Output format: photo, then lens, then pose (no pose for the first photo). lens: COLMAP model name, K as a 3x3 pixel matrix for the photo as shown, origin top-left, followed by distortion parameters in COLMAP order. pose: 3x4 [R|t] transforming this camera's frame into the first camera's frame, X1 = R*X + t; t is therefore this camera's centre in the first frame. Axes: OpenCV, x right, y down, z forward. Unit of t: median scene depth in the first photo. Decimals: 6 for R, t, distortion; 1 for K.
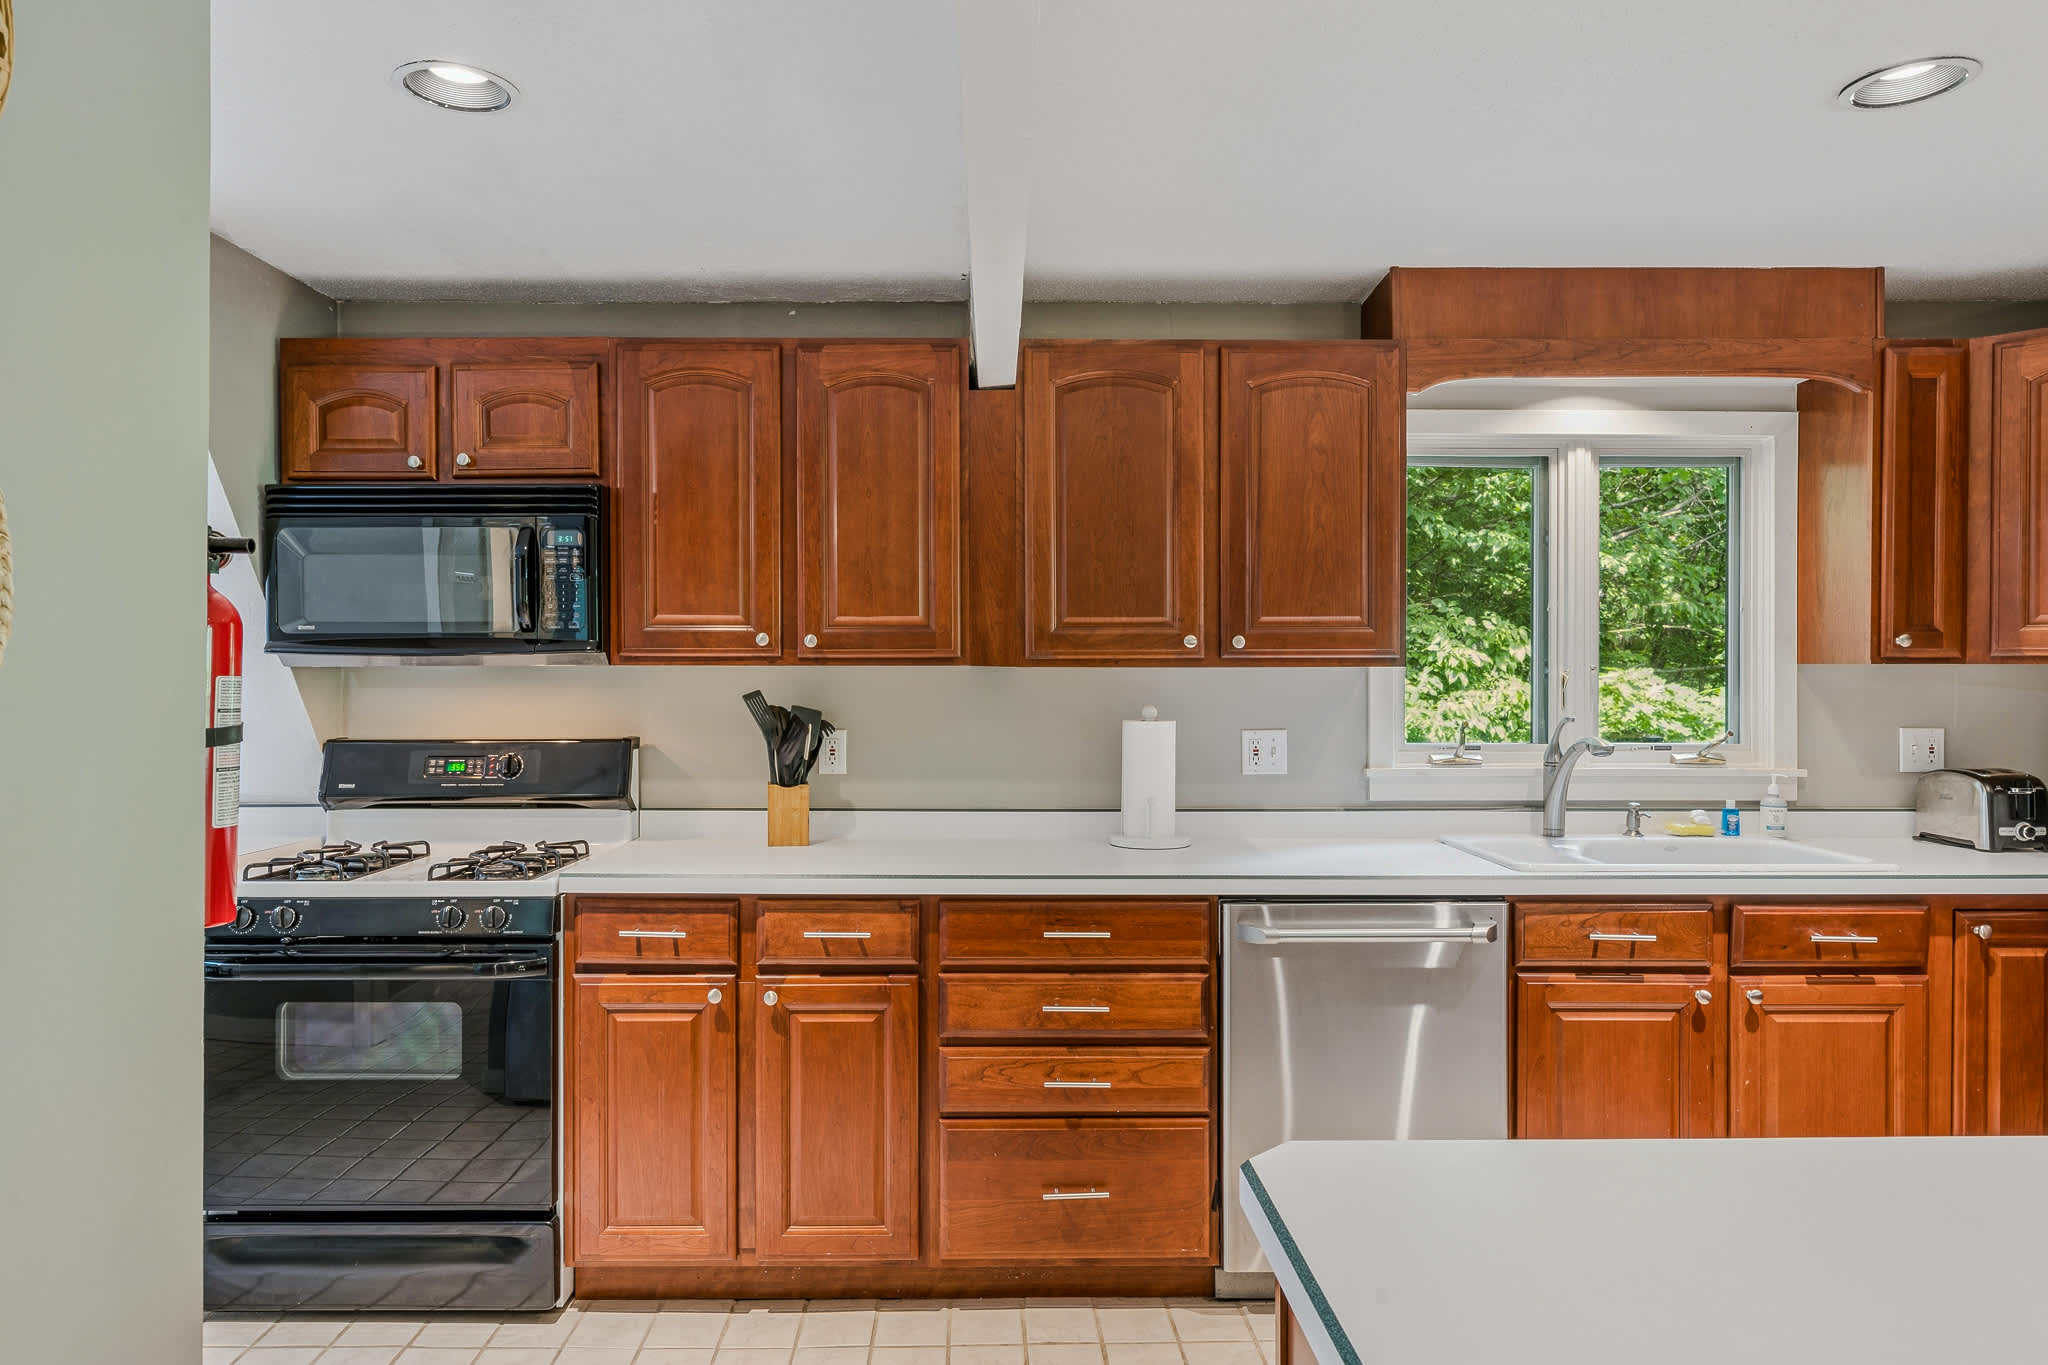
lens RADIAL K [[1408.0, 0, 1011.4], [0, 1408.0, 682.5], [0, 0, 1]] dist [0.008725, 0.002322]
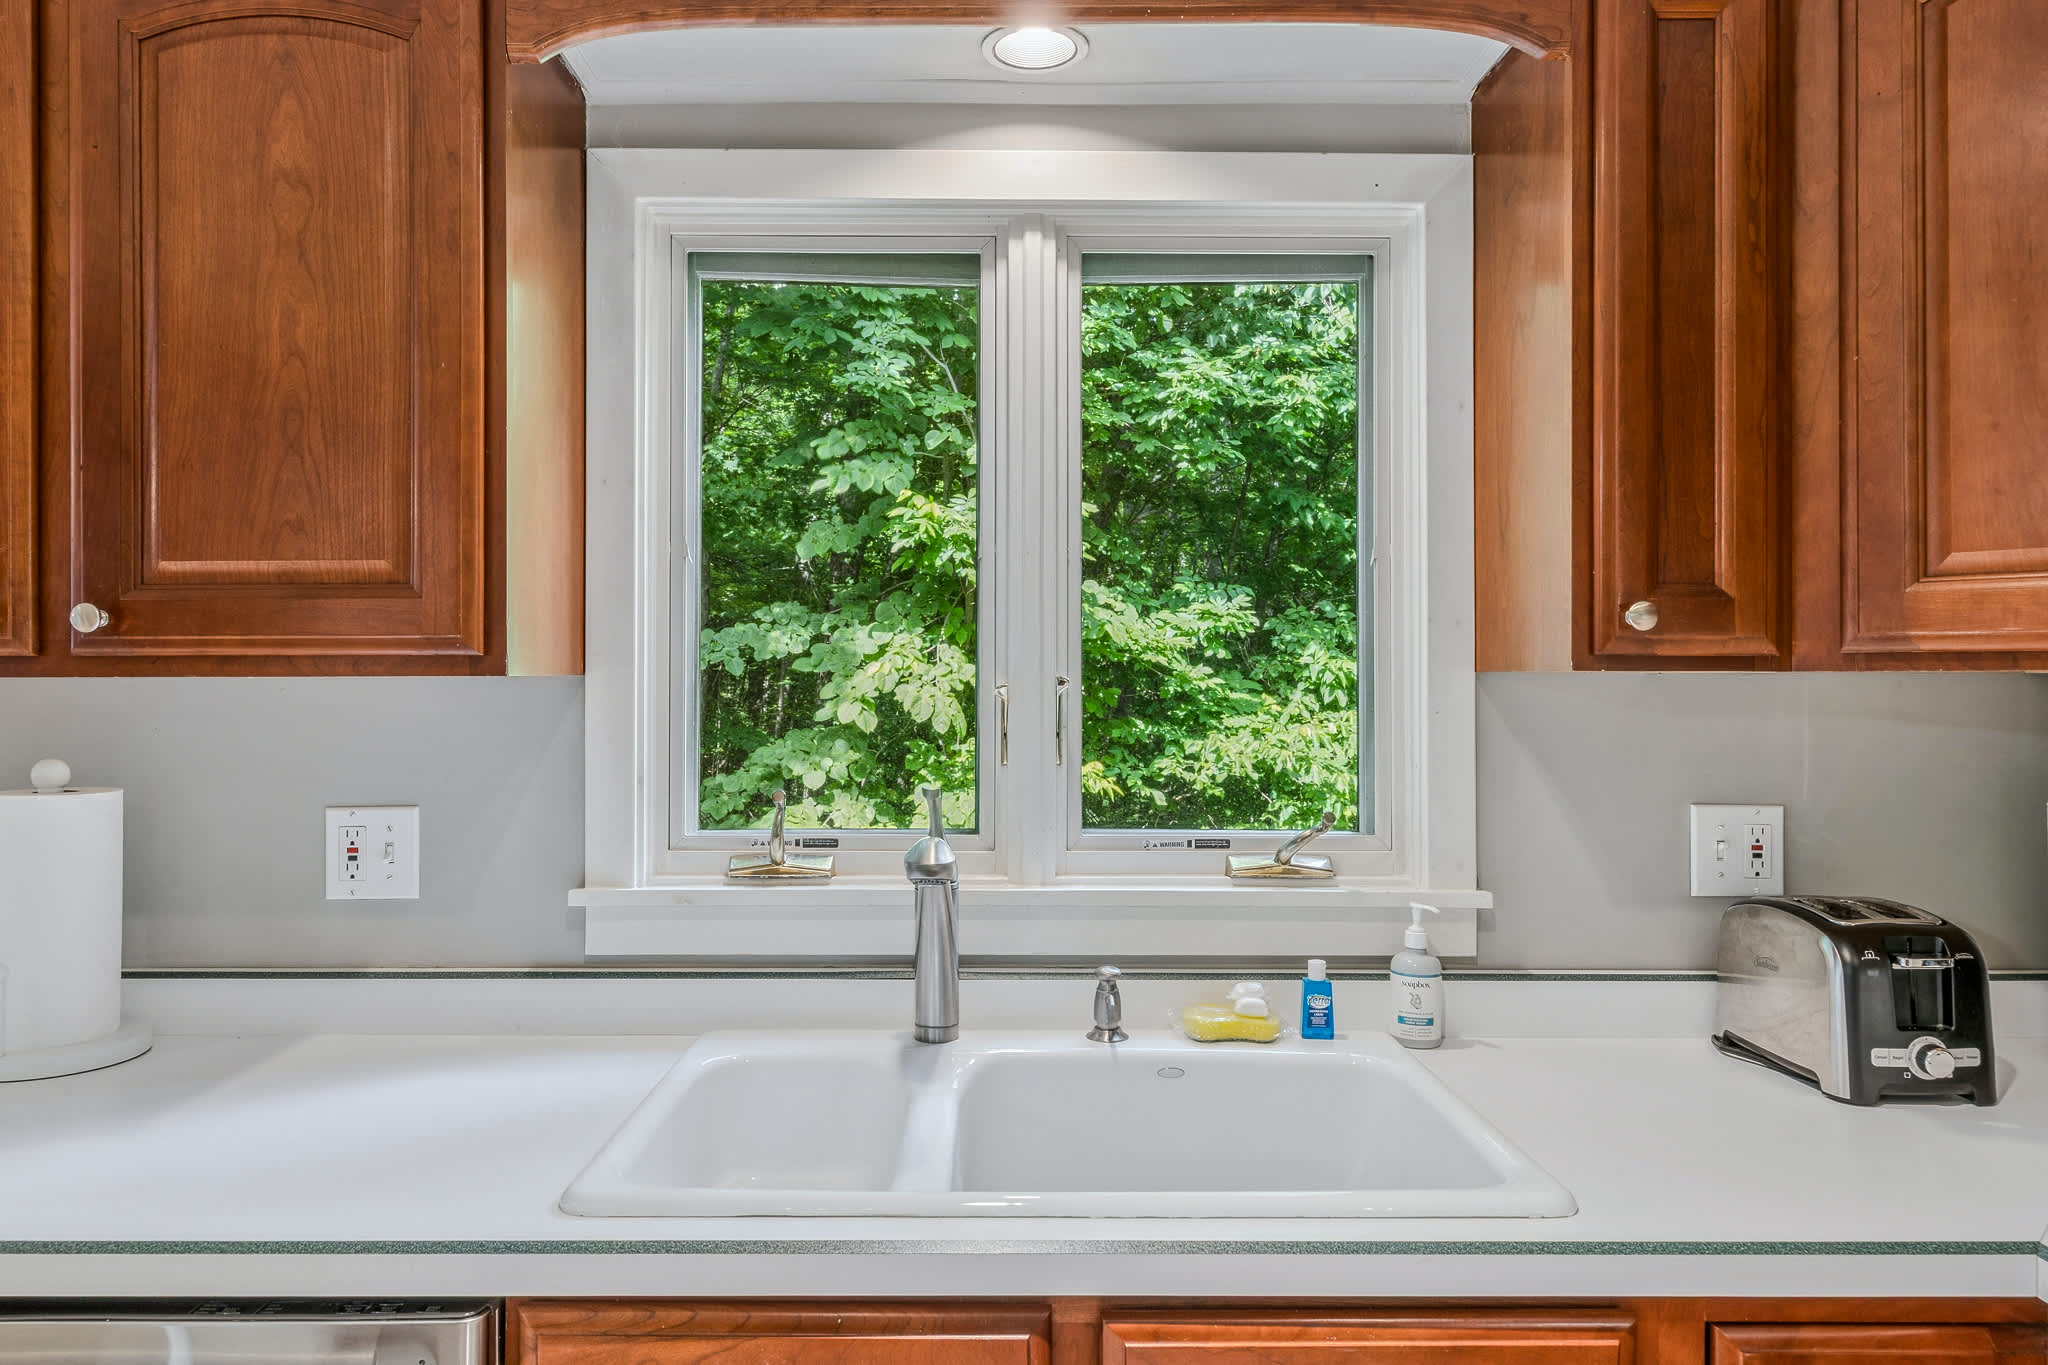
lens RADIAL K [[1408.0, 0, 1009.3], [0, 1408.0, 669.9], [0, 0, 1]] dist [0.008725, 0.002322]
pose [[0.999866, 0.000771, -0.016357, 0.434974], [-0.001114, 0.999779, -0.021007, -0.003947], [0.016337, 0.021022, 0.999646, 0.552576]]
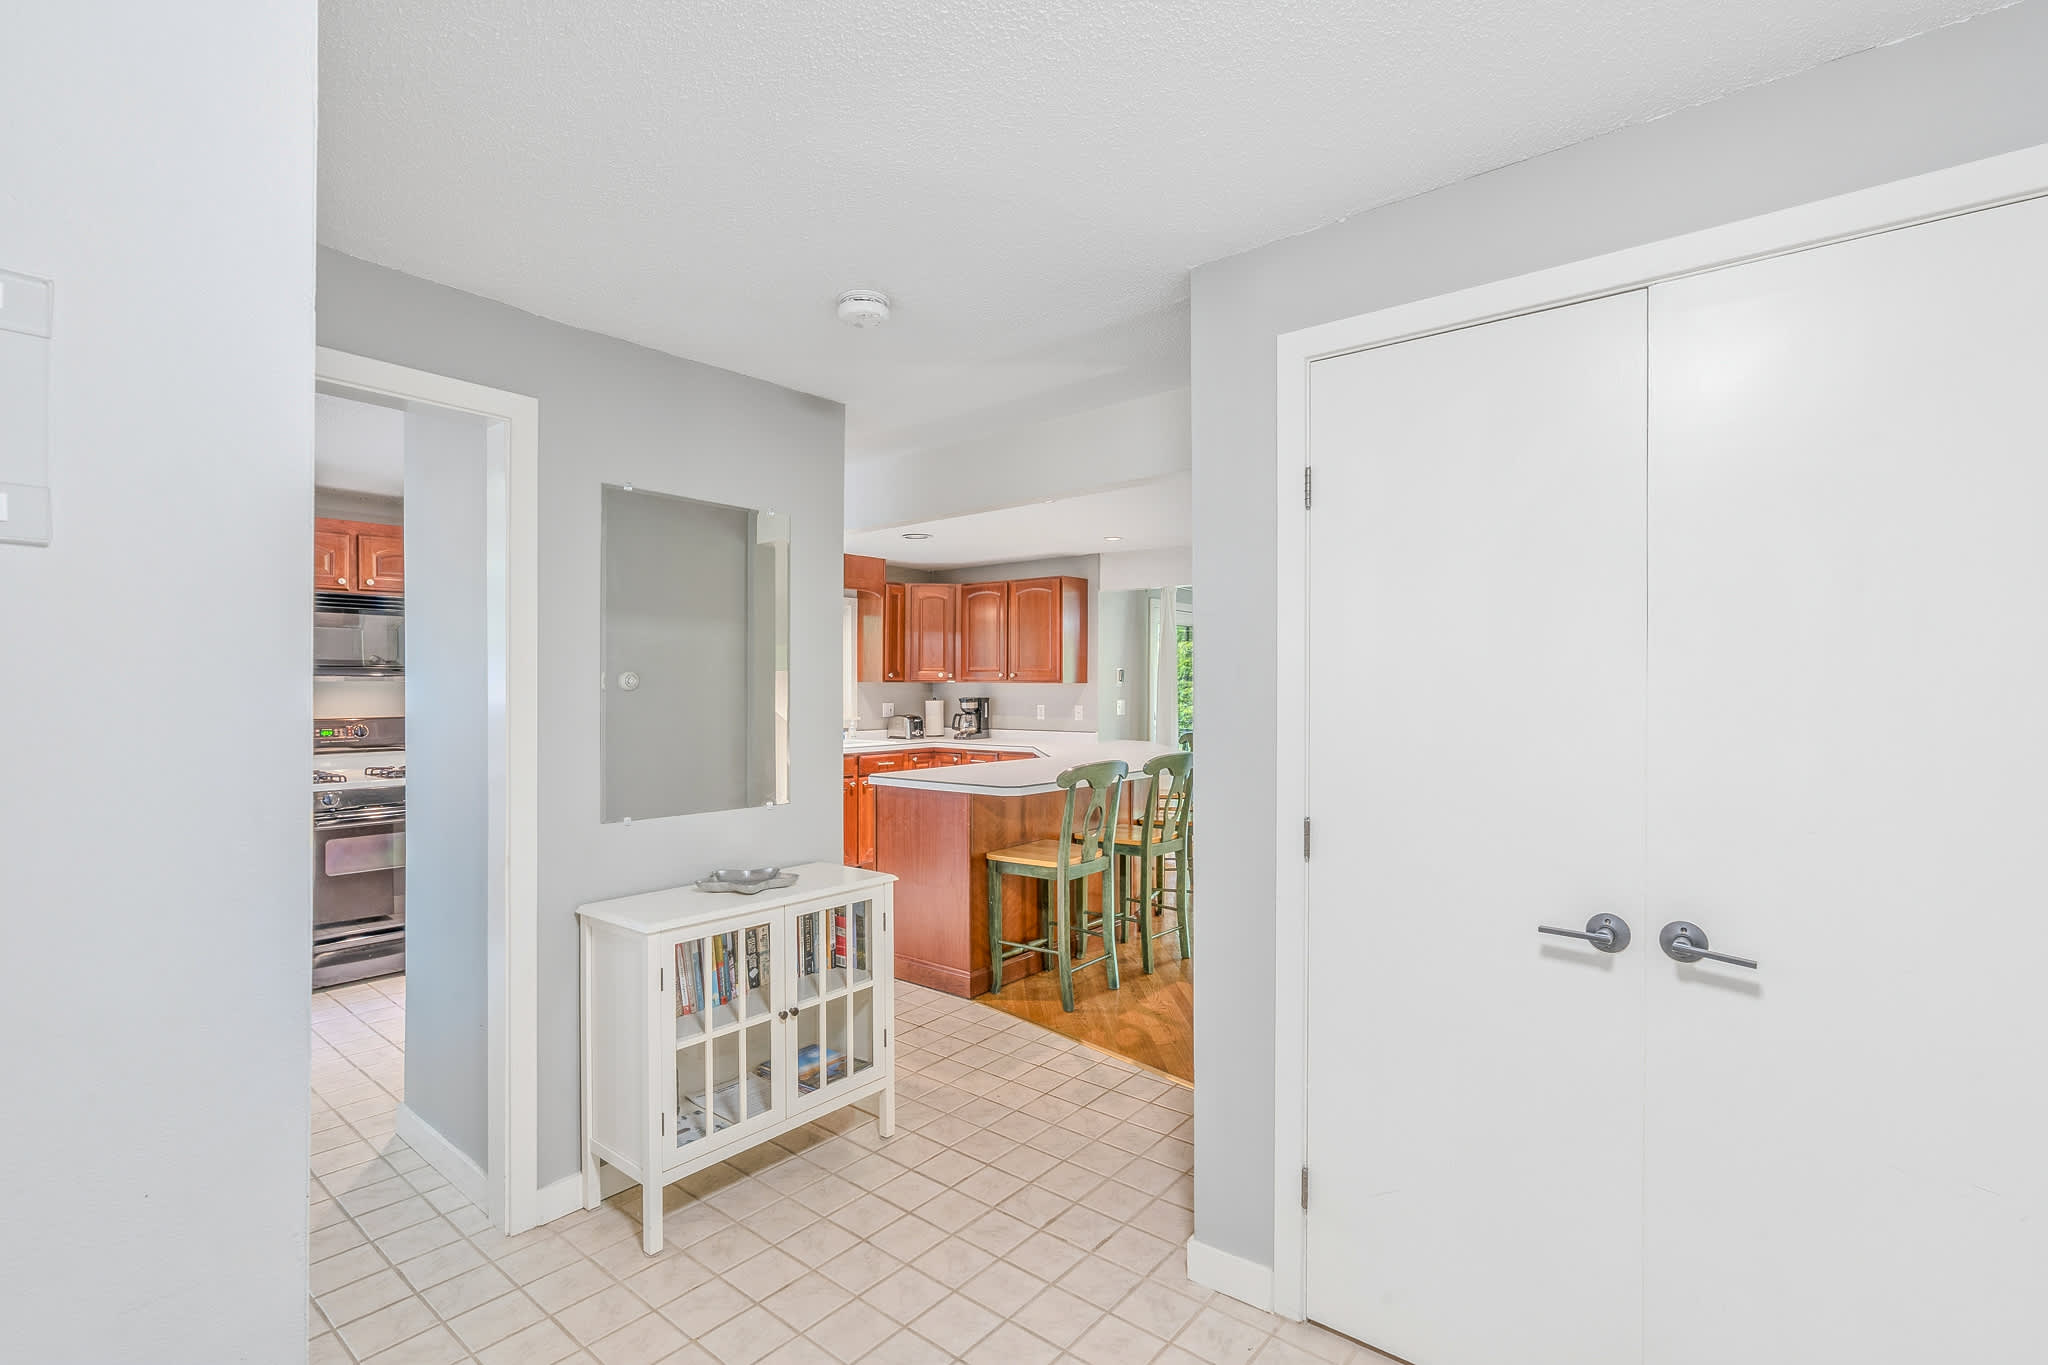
lens RADIAL K [[971.1, 0, 1027.7], [0, 971.1, 688.6], [0, 0, 1]] dist [-0.007168, 0.002962]
pose [[0.660350, -0.000208, 0.750958, -0.816433], [0.000055, 1.000000, 0.000228, 0.000917], [-0.750958, -0.000110, 0.660350, -0.690785]]
